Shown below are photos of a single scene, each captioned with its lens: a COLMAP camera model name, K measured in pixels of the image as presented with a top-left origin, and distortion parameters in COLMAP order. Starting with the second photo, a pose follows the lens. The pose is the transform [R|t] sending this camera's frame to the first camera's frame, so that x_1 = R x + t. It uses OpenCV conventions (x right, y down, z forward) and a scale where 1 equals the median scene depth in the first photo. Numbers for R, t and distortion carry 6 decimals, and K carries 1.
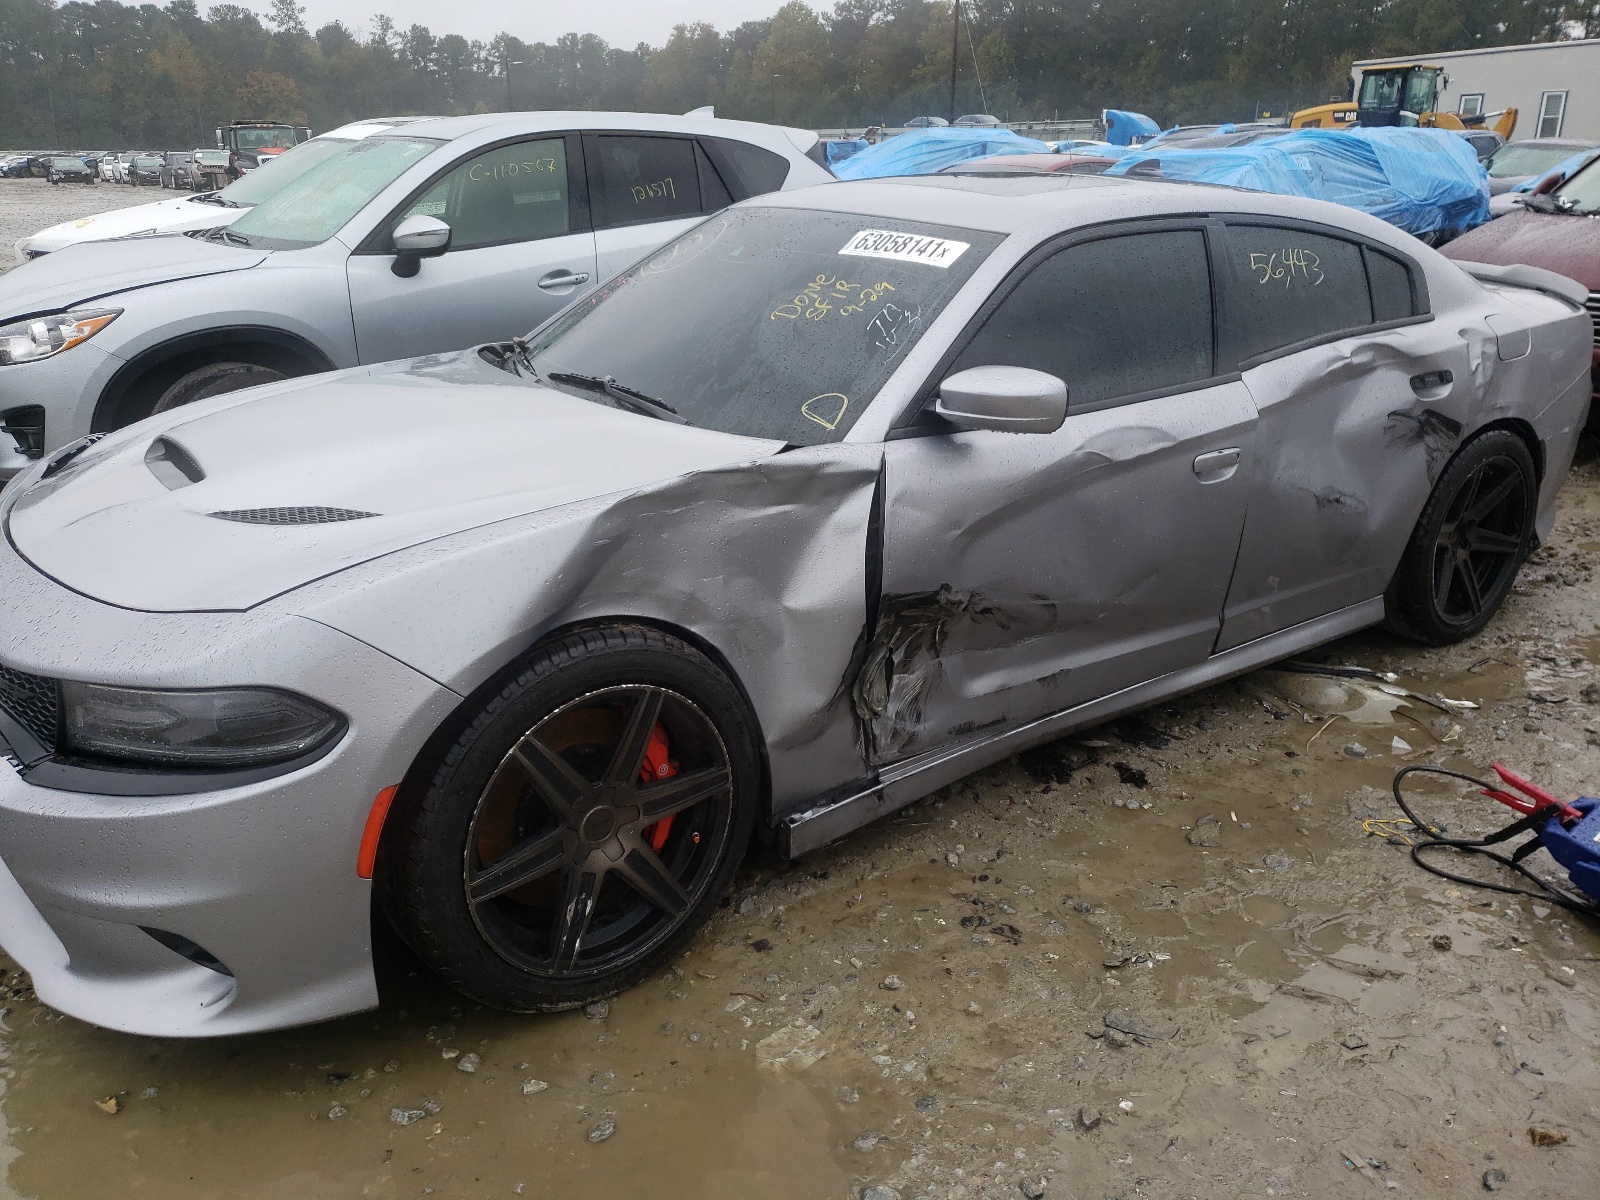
lens RADIAL K [[1214.0, 0, 838.7], [0, 1214.0, 456.7], [0, 0, 1]] dist [0.060482, -0.080216]
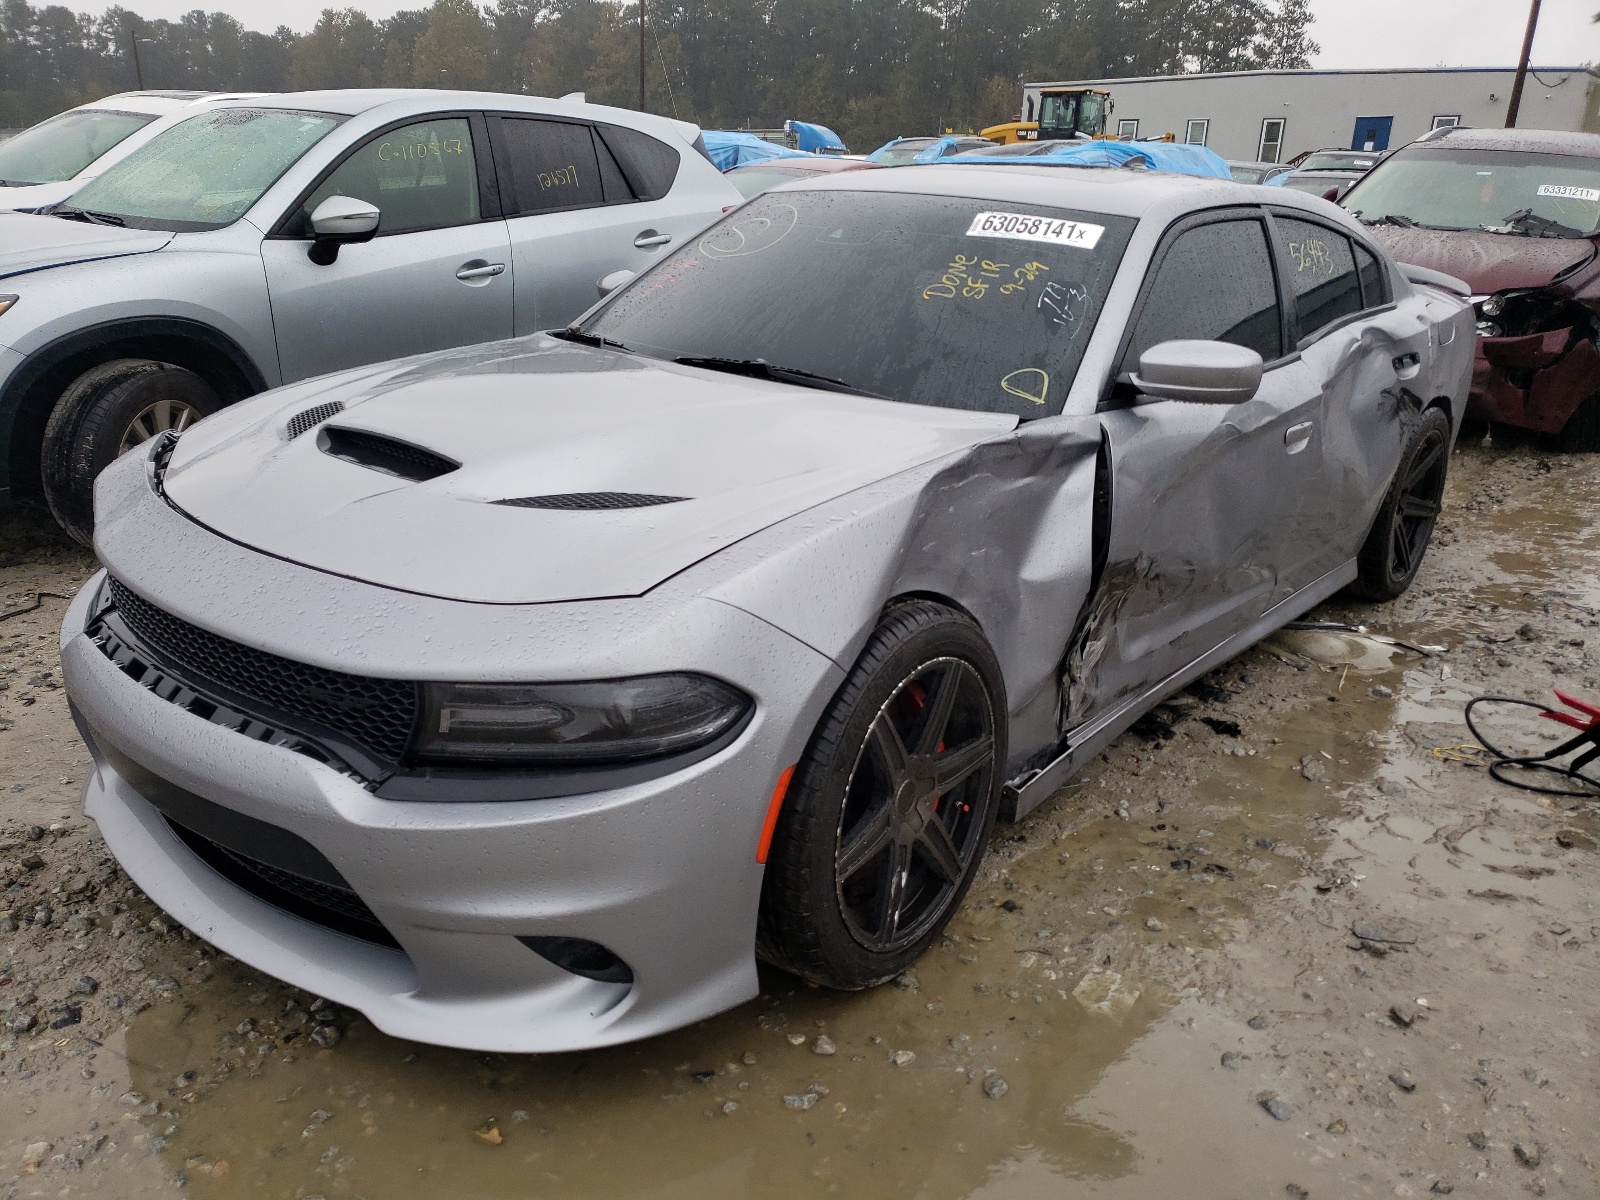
lens RADIAL K [[1223.9, 0, 802.5], [0, 1223.9, 503.3], [0, 0, 1]] dist [0.016935, 0.012797]
pose [[0.973257, -0.034075, 0.227178, -0.387342], [0.027484, 0.999106, 0.032112, 0.019817], [-0.228069, -0.025010, 0.973324, 0.038971]]
